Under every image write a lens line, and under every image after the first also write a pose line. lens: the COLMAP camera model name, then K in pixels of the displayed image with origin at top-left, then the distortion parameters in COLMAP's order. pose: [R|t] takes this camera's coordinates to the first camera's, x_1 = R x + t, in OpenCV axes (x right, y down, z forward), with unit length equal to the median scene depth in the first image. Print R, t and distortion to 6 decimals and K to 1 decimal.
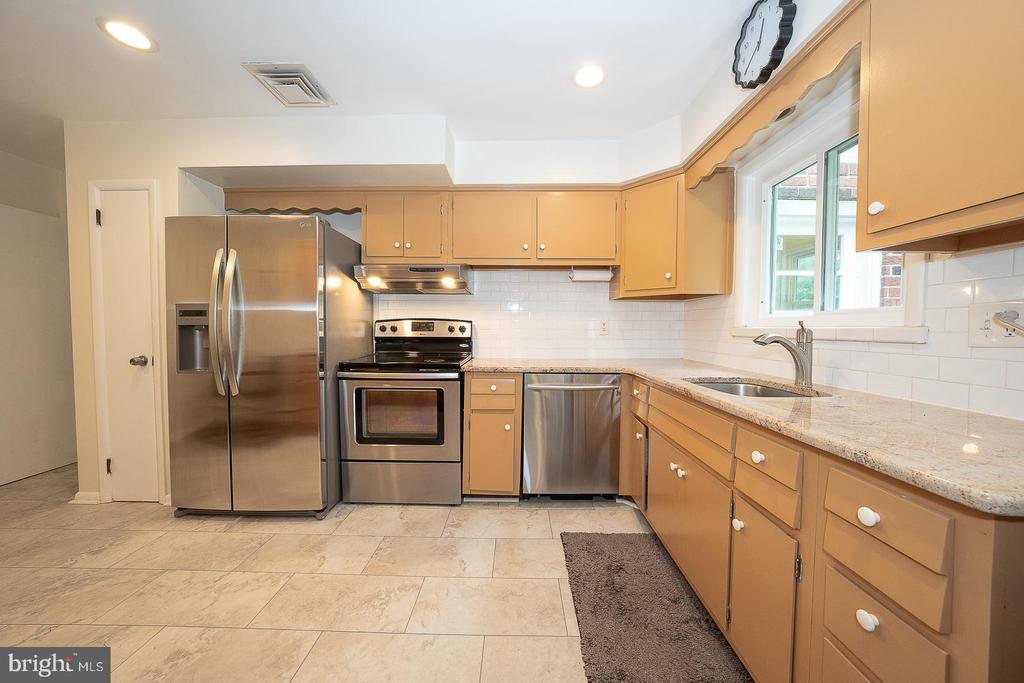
lens RADIAL K [[353.9, 0, 512.8], [0, 353.9, 338.2], [0, 0, 1]] dist [-0.028917, 0.006821]
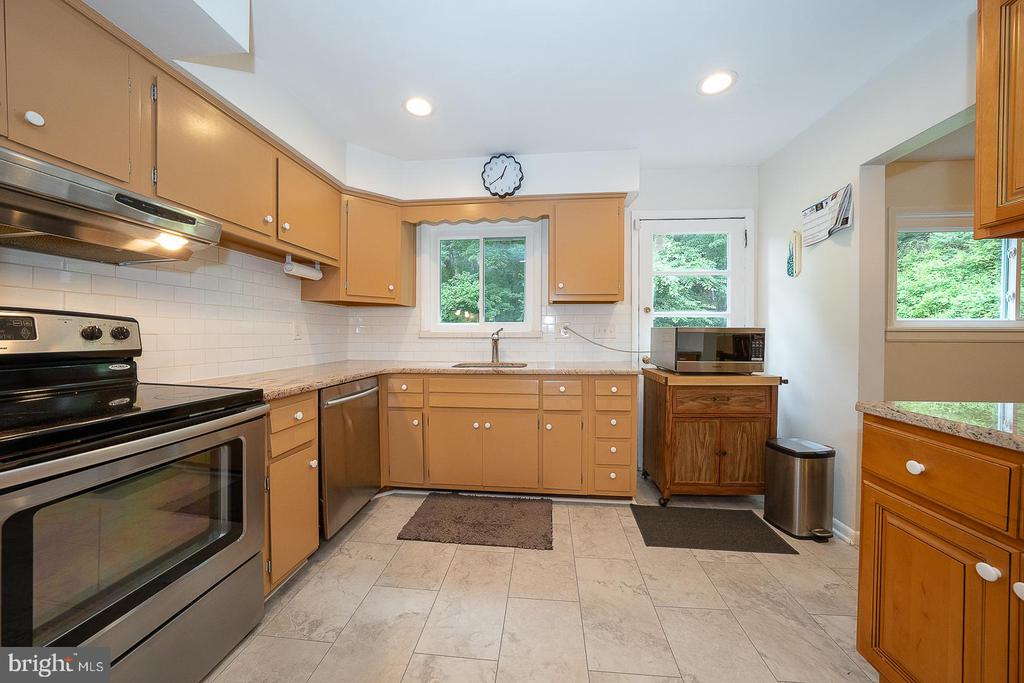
lens RADIAL K [[353.9, 0, 512.8], [0, 353.9, 338.2], [0, 0, 1]] dist [-0.028917, 0.006821]
pose [[0.076438, -0.016138, 0.996944, -0.724856], [0.029969, 0.999454, 0.013880, -0.012367], [-0.996624, 0.028817, 0.076880, 0.515610]]
